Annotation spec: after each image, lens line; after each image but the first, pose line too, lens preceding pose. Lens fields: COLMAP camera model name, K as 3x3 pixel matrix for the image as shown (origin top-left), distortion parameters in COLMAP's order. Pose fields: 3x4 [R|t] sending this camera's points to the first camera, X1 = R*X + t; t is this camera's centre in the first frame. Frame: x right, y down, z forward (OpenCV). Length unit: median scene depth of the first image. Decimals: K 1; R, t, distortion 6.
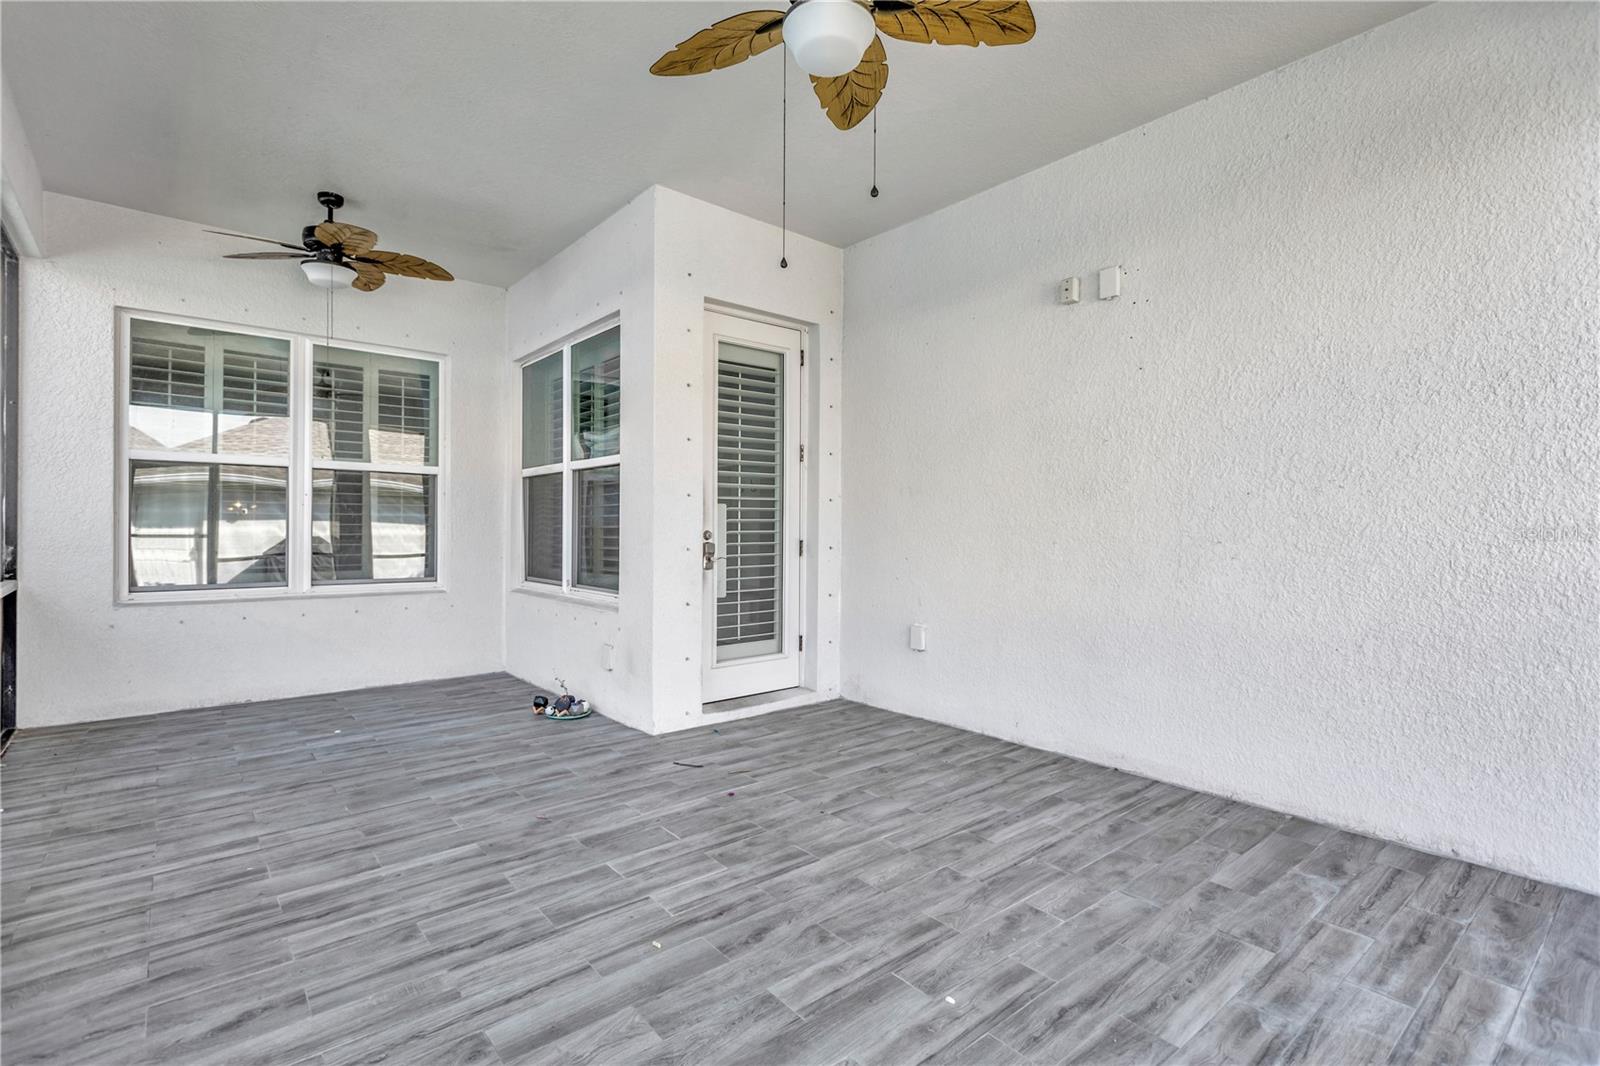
lens RADIAL K [[749.8, 0, 808.7], [0, 749.8, 531.1], [0, 0, 1]] dist [0.010368, -0.000552]
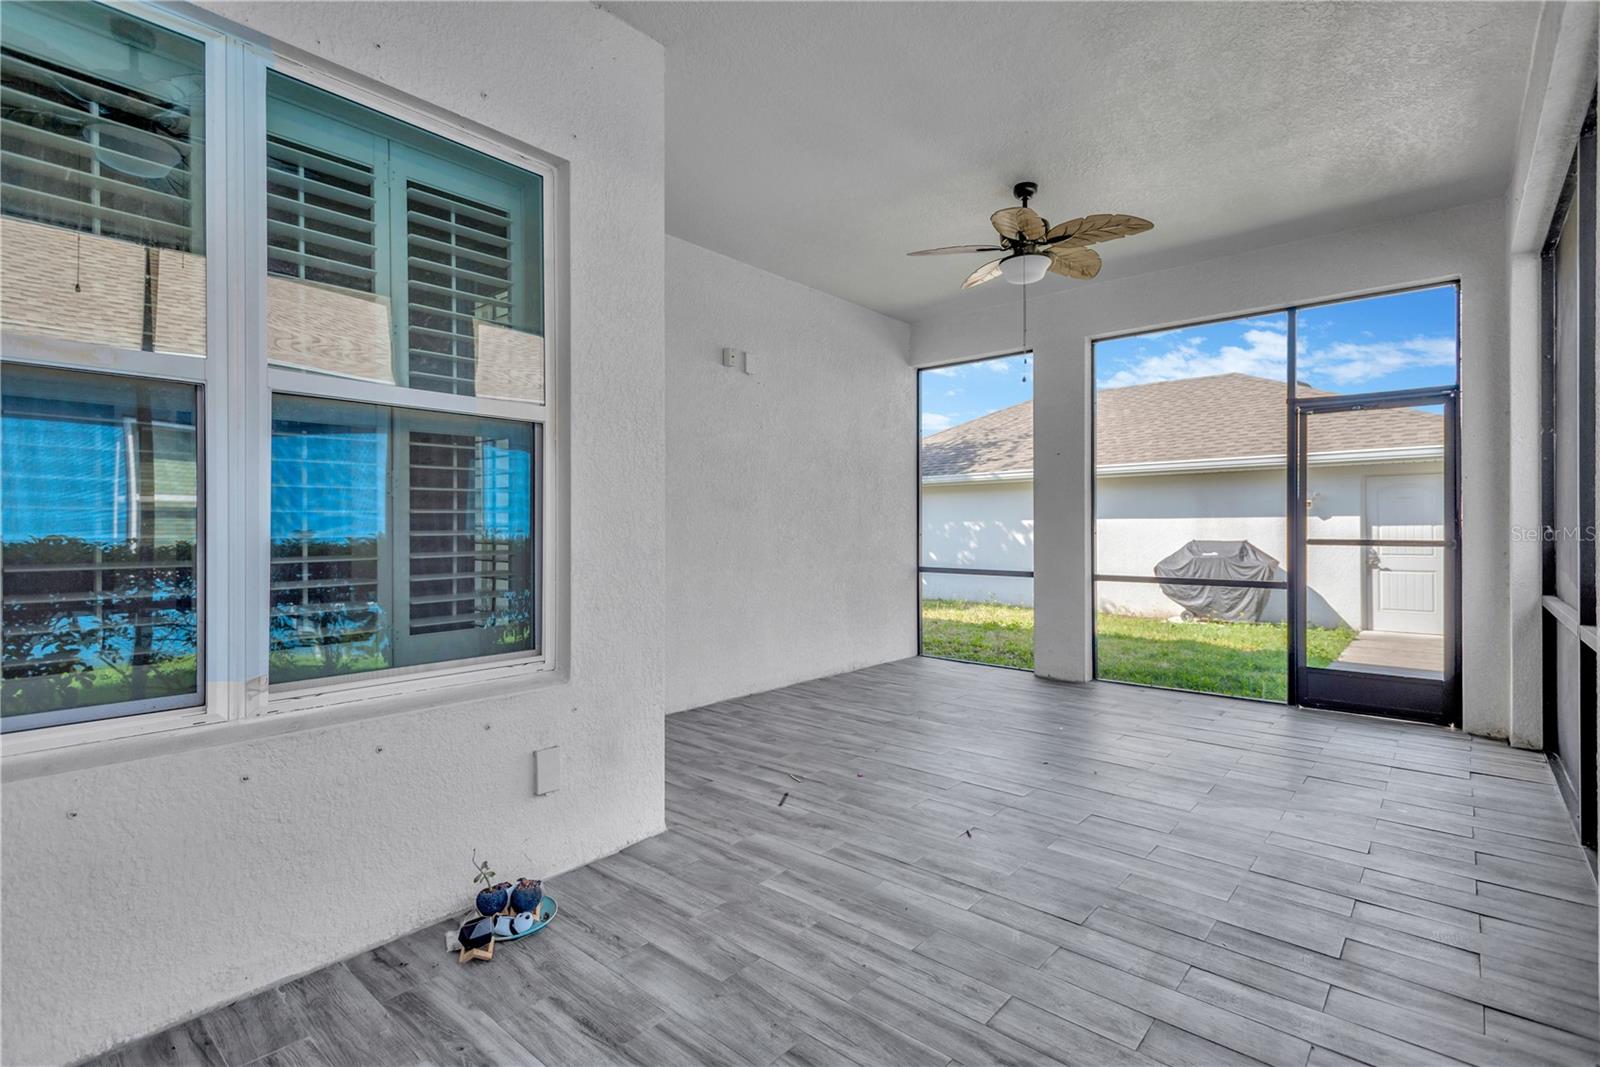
lens RADIAL K [[749.8, 0, 797.8], [0, 749.8, 525.3], [0, 0, 1]] dist [0.010368, -0.000552]
pose [[-0.147440, 0.000062, 0.989071, -1.061960], [0.006951, 0.999975, 0.000973, -0.016807], [-0.989047, 0.007019, -0.147436, 1.125052]]
